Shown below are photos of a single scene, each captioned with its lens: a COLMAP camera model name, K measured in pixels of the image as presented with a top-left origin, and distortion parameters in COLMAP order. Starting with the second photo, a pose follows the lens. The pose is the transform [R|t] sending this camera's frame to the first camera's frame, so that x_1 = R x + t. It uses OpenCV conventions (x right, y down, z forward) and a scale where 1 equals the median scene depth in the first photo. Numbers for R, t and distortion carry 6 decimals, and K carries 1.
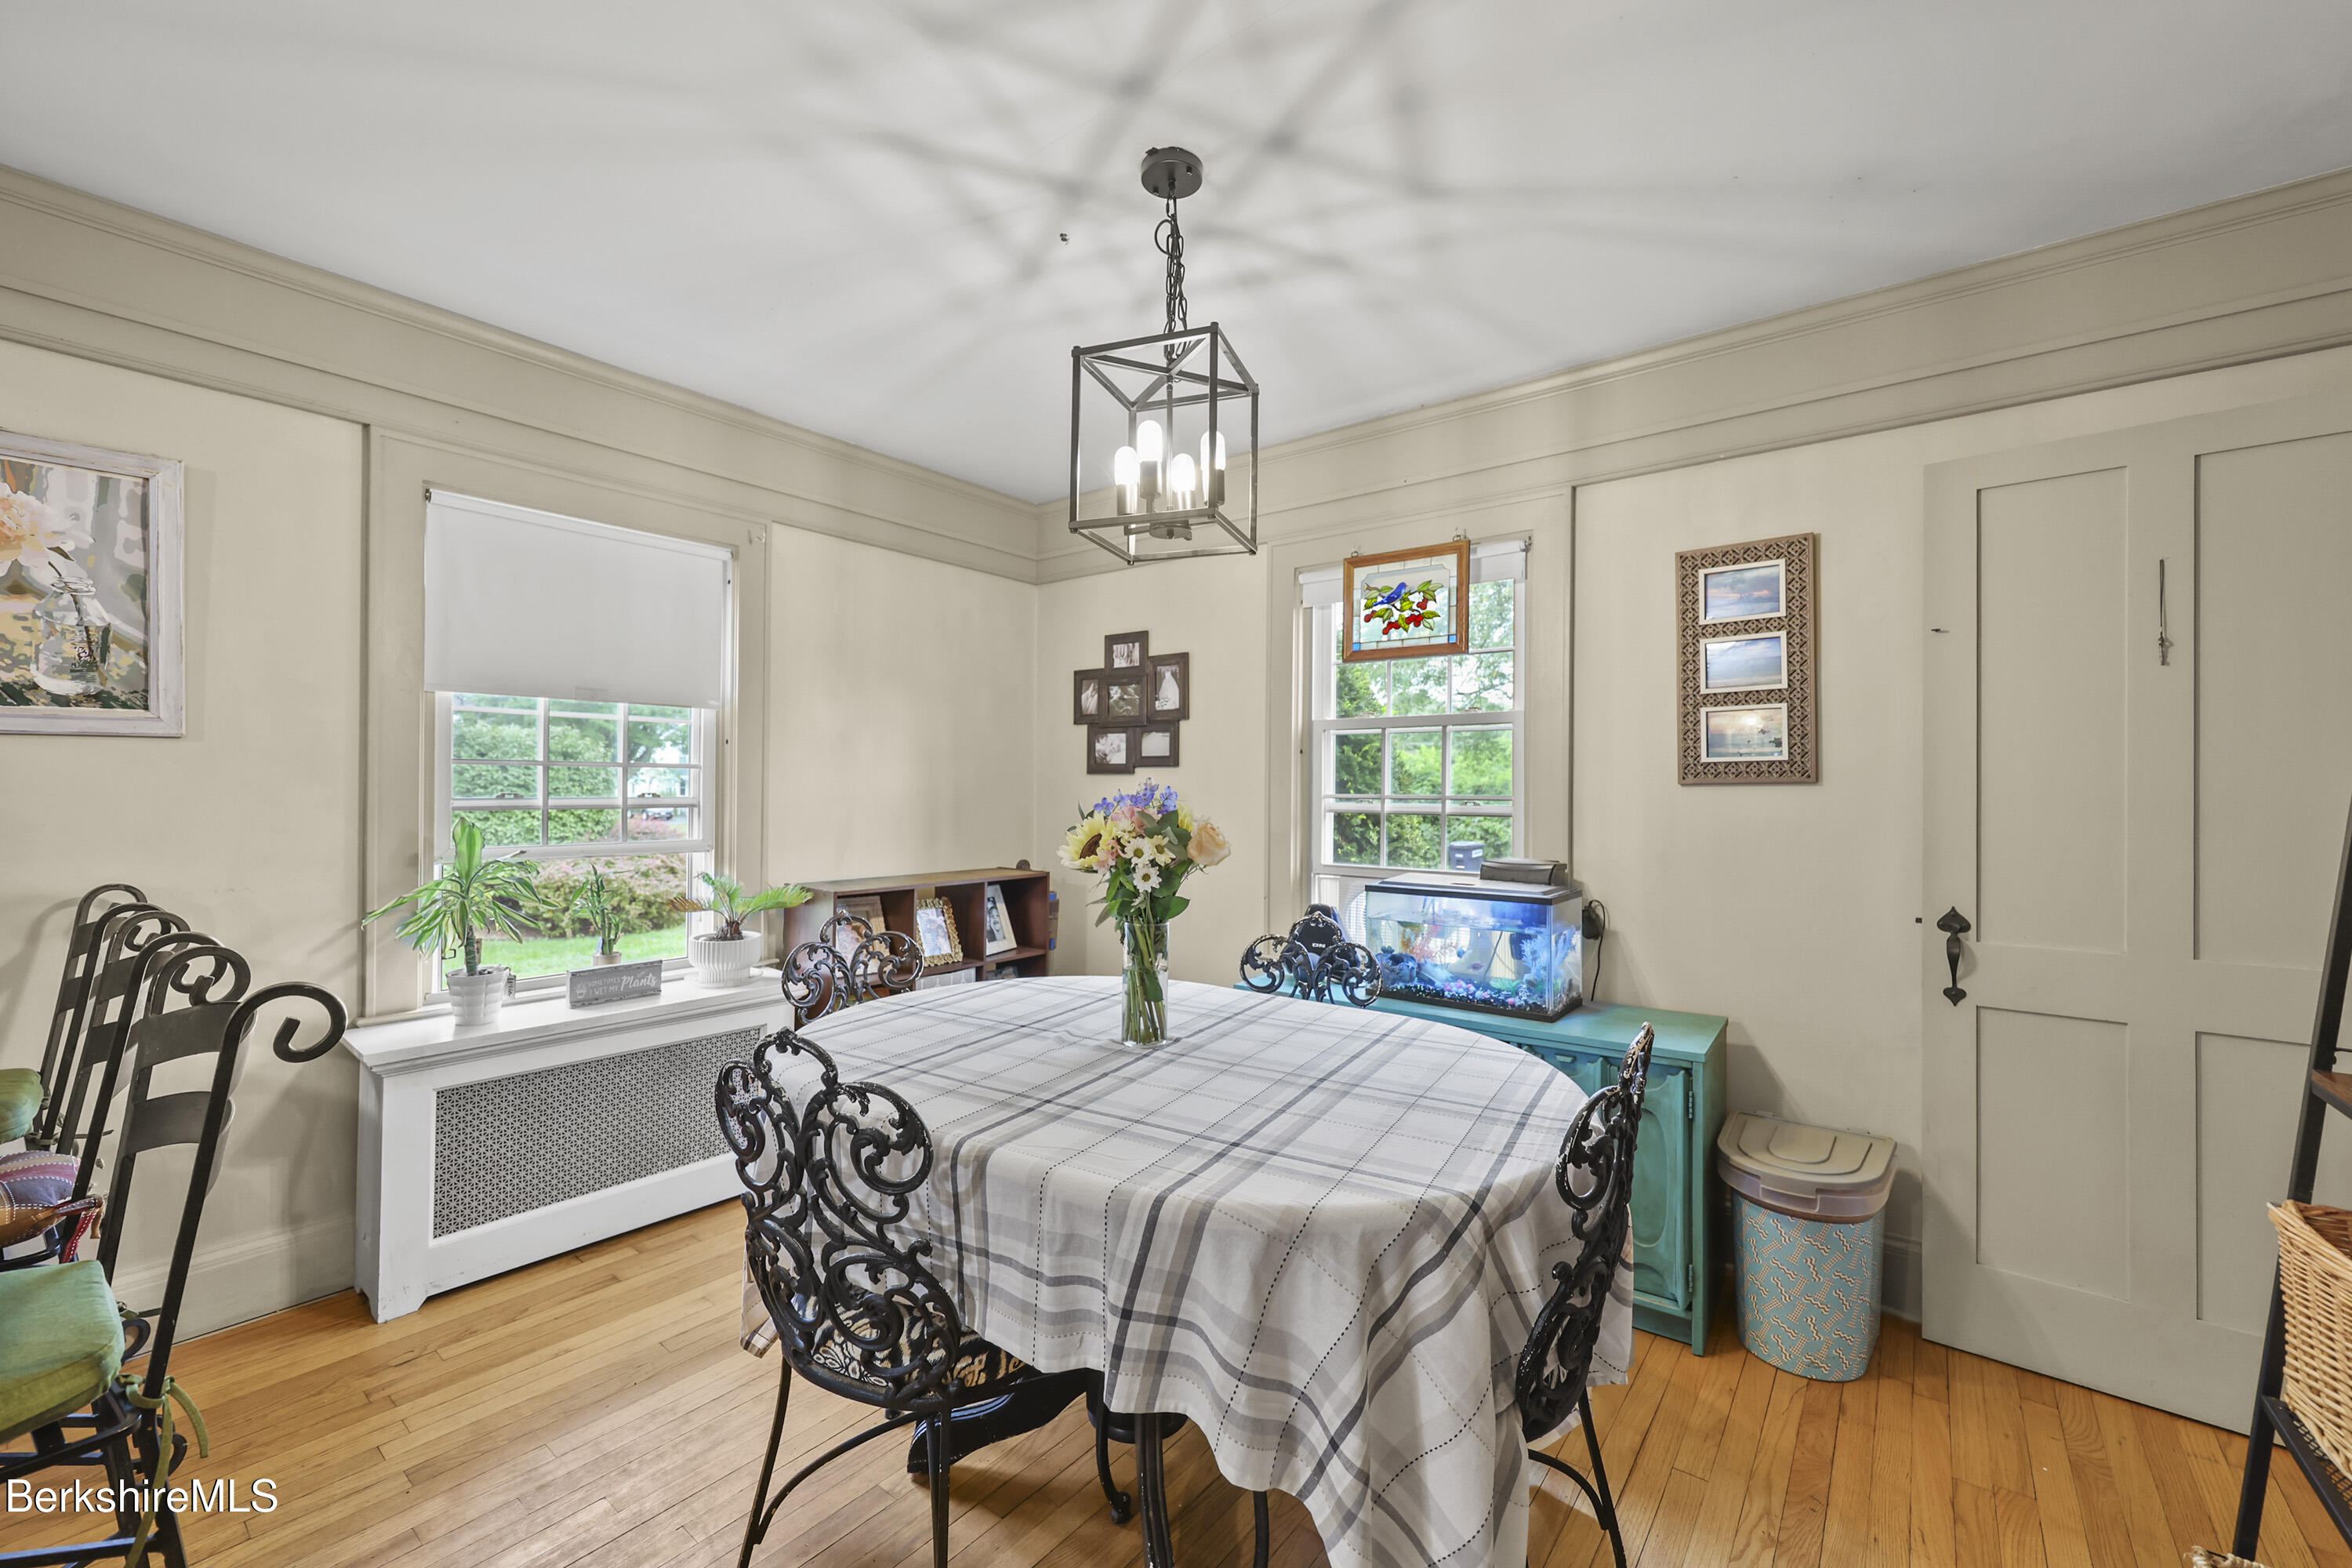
lens RADIAL K [[950.5, 0, 1176.0], [0, 950.5, 784.0], [0, 0, 1]] dist [0.001861, 0.000180]
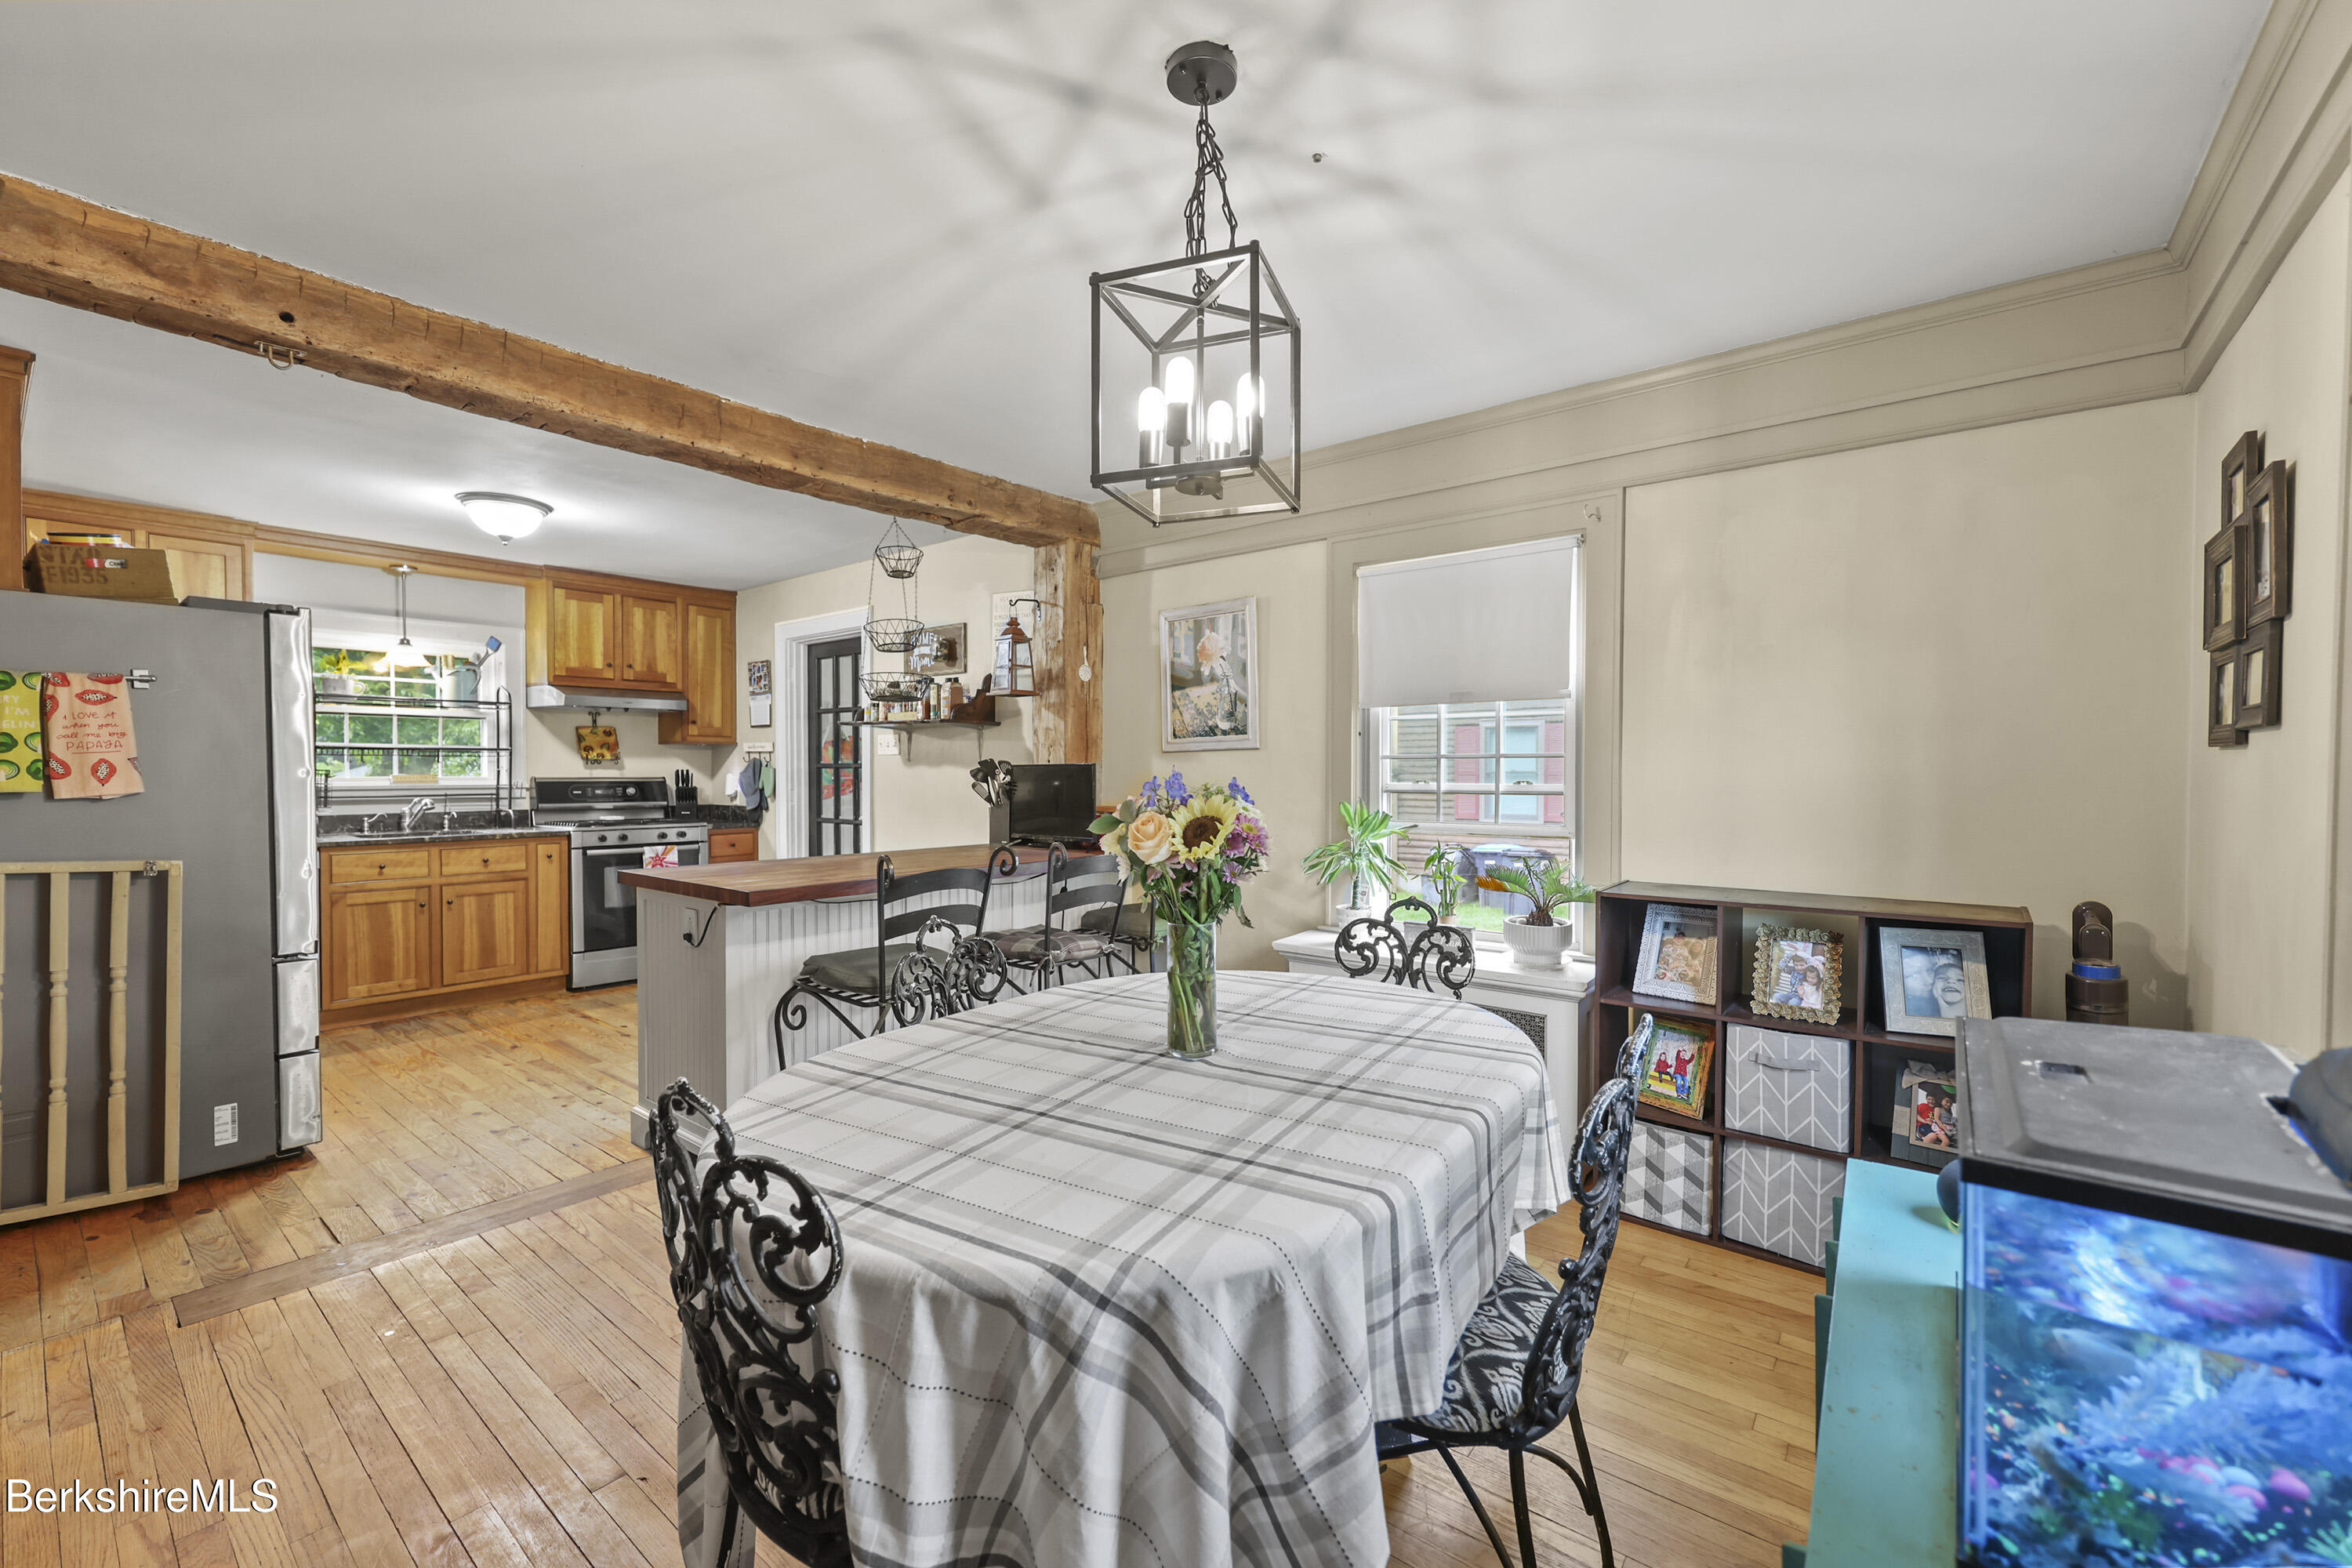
lens RADIAL K [[951.4, 0, 1169.2], [0, 951.4, 792.0], [0, 0, 1]] dist [-0.001878, -0.000110]
pose [[-0.018404, 0.017515, -0.999677, 0.670861], [0.002496, 0.999844, 0.017472, 0.002221], [0.999828, -0.002173, -0.018445, 0.751056]]
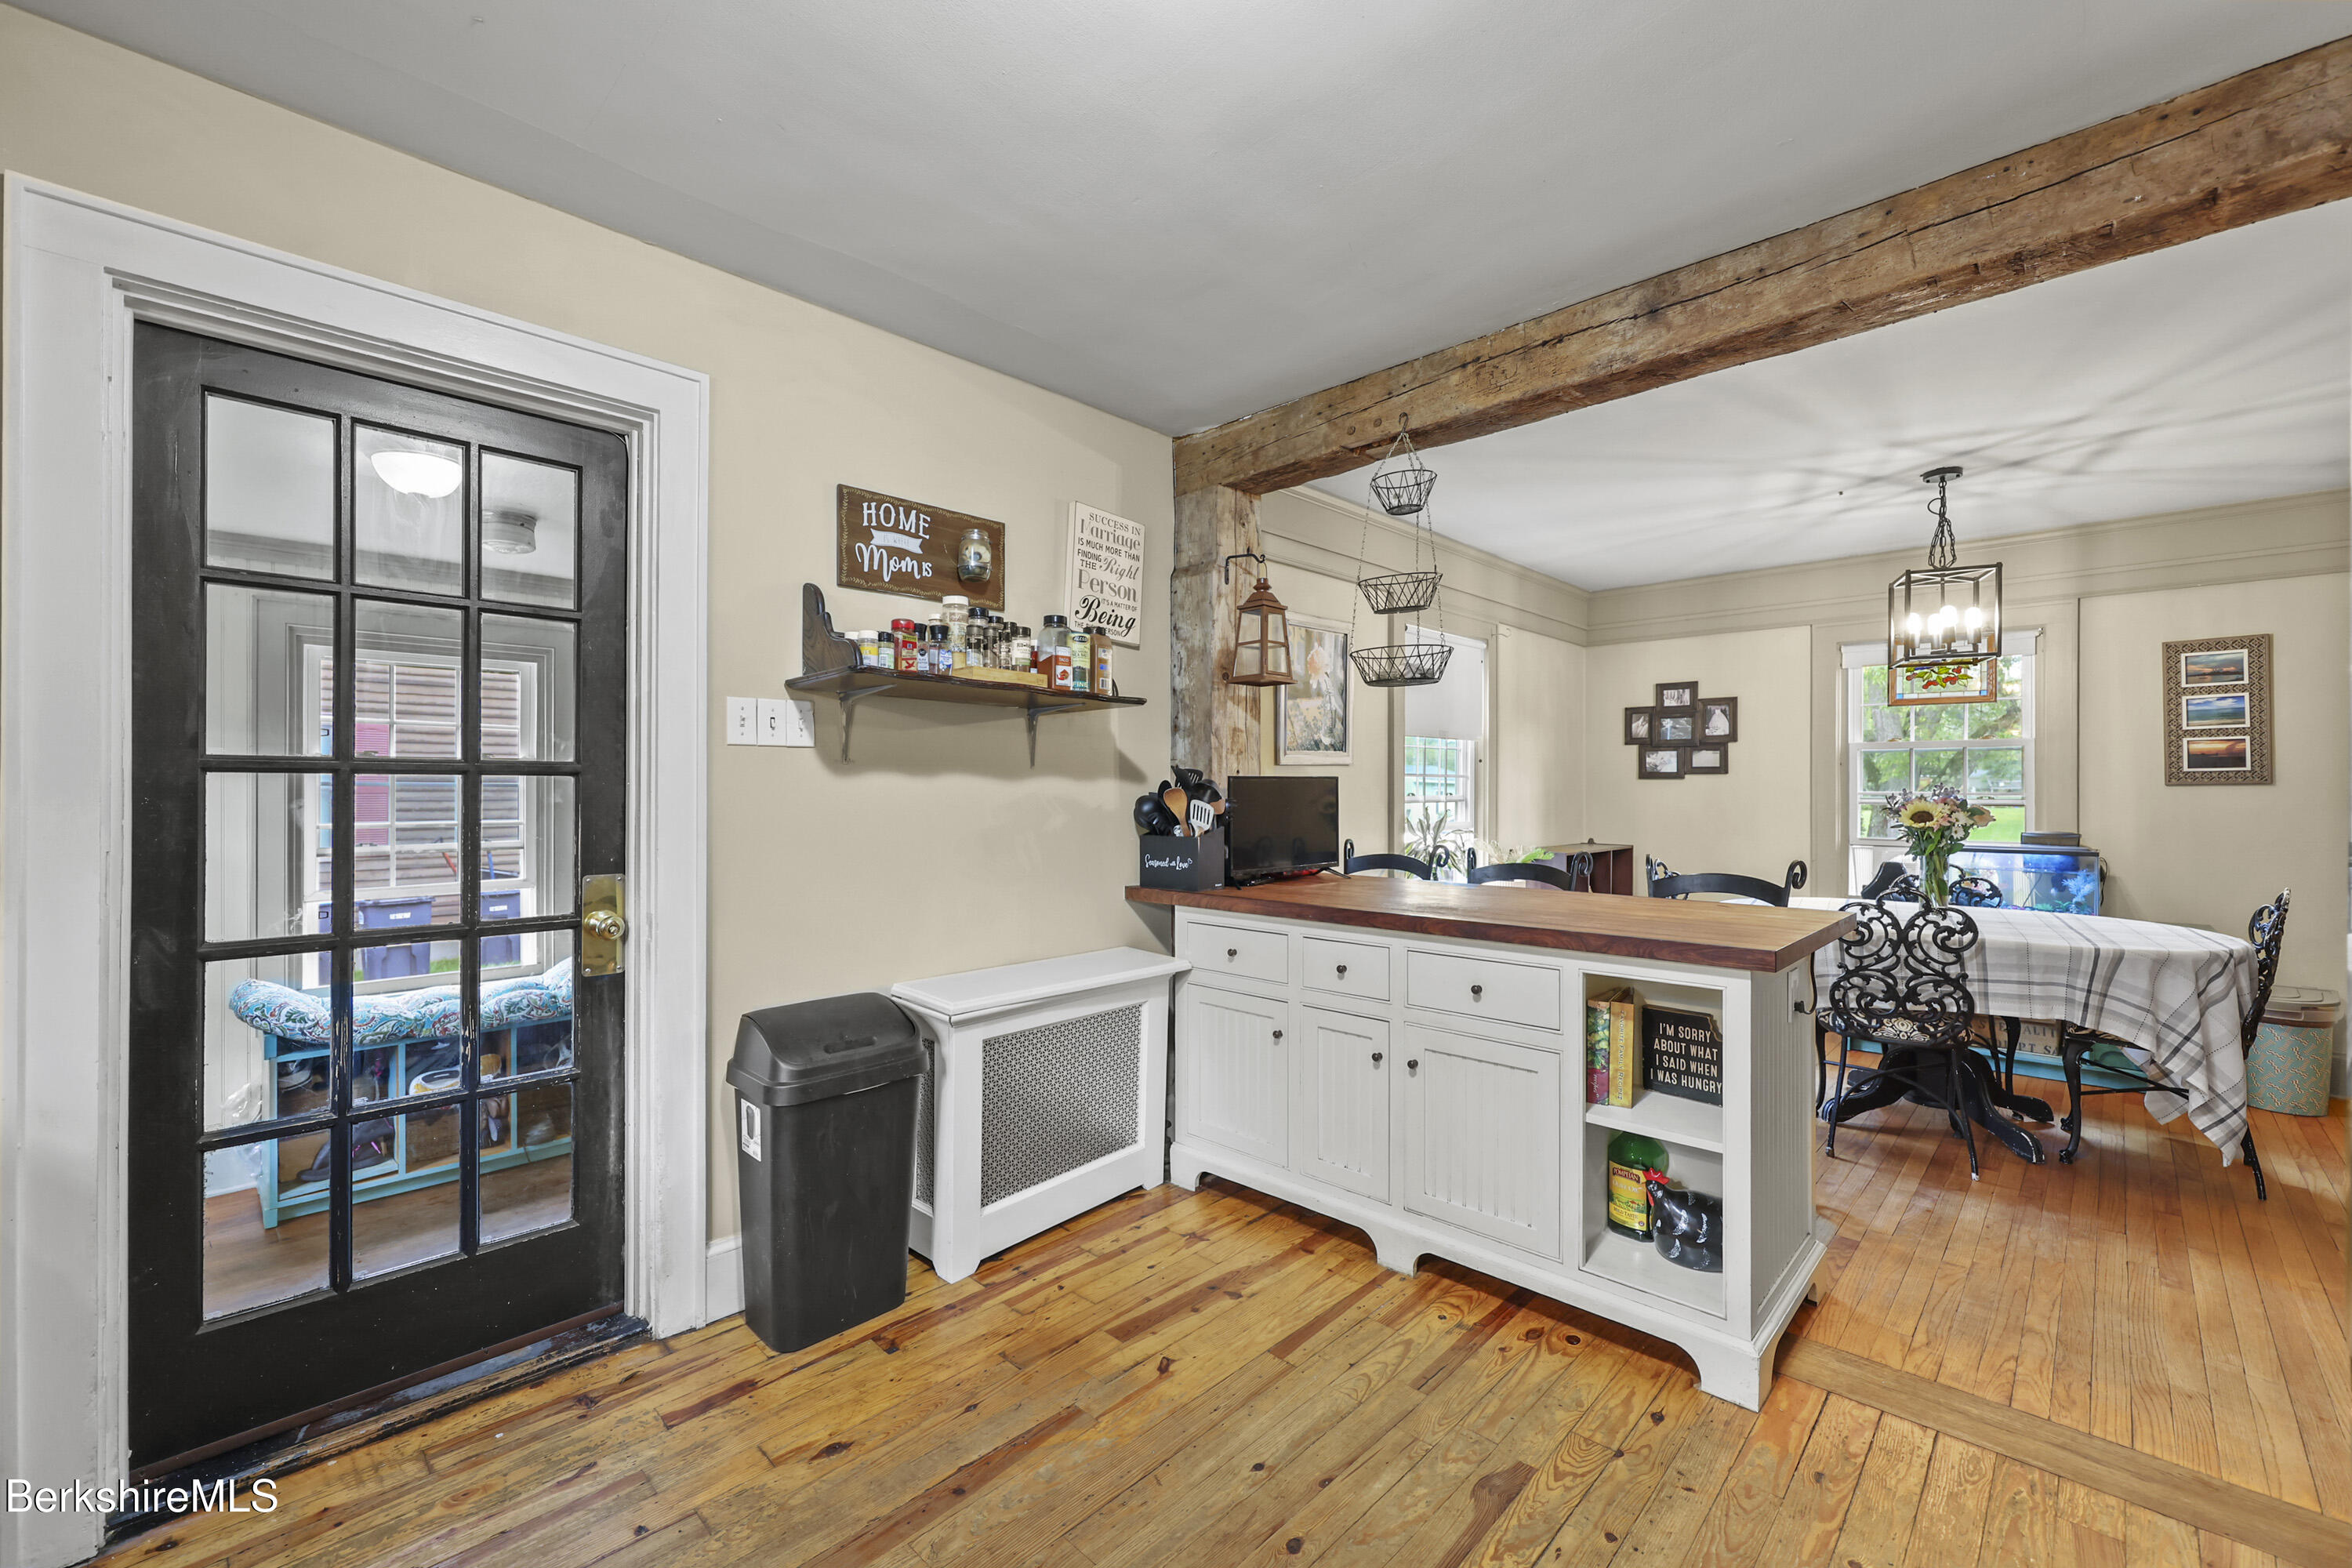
lens RADIAL K [[957.2, 0, 1176.0], [0, 957.2, 784.0], [0, 0, 1]] dist [-0.000275, -0.000202]
pose [[0.994066, -0.004086, -0.108703, -1.039558], [0.003958, 0.999991, -0.001392, -0.005850], [0.108708, 0.000953, 0.994073, -0.863216]]
